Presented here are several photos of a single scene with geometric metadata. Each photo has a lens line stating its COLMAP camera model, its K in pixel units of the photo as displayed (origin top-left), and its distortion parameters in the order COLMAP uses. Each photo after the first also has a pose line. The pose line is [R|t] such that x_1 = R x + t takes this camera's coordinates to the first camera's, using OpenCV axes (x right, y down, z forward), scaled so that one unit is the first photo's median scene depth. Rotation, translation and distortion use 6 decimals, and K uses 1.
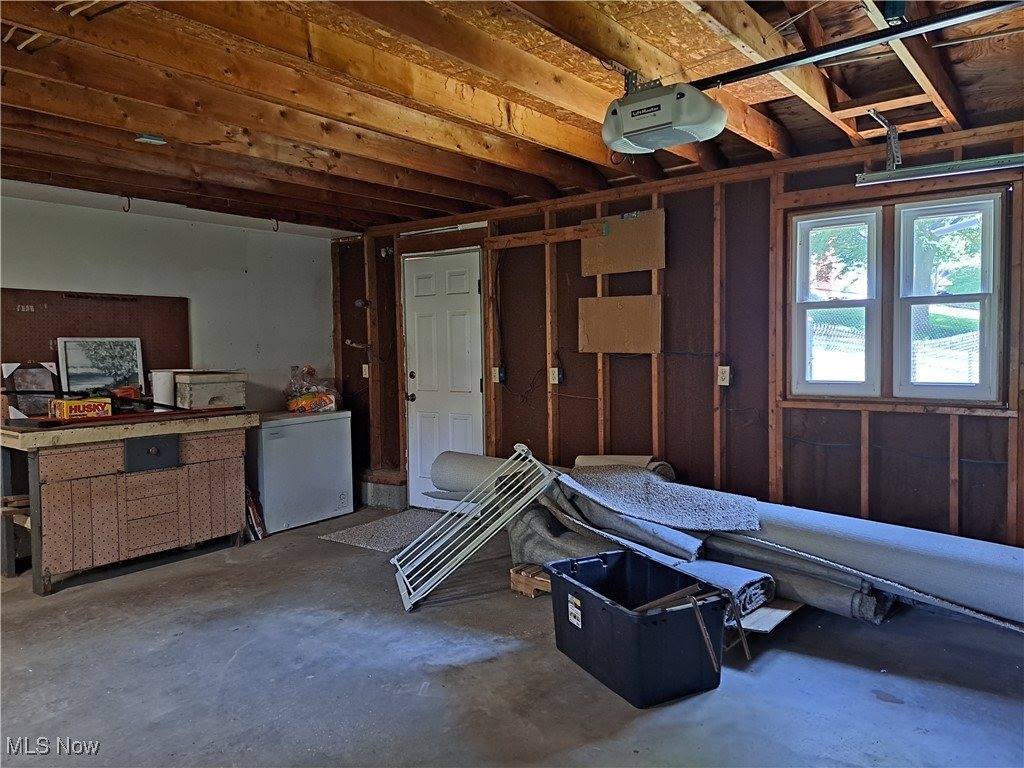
lens RADIAL K [[739.6, 0, 516.9], [0, 739.6, 376.0], [0, 0, 1]] dist [0.089750, -0.110896]
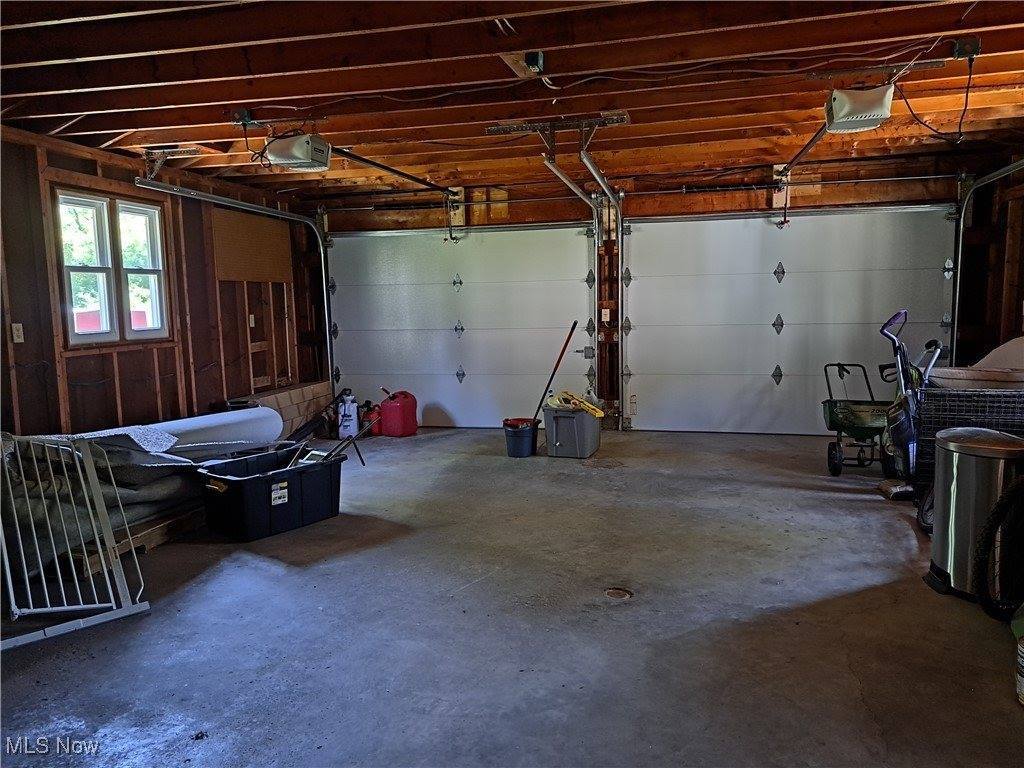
lens RADIAL K [[739.6, 0, 516.9], [0, 739.6, 376.0], [0, 0, 1]] dist [0.089750, -0.110896]
pose [[-0.421859, -0.074793, 0.903571, -1.055251], [0.061592, 0.991925, 0.110863, -0.015902], [-0.904567, 0.102421, -0.413846, 0.926615]]
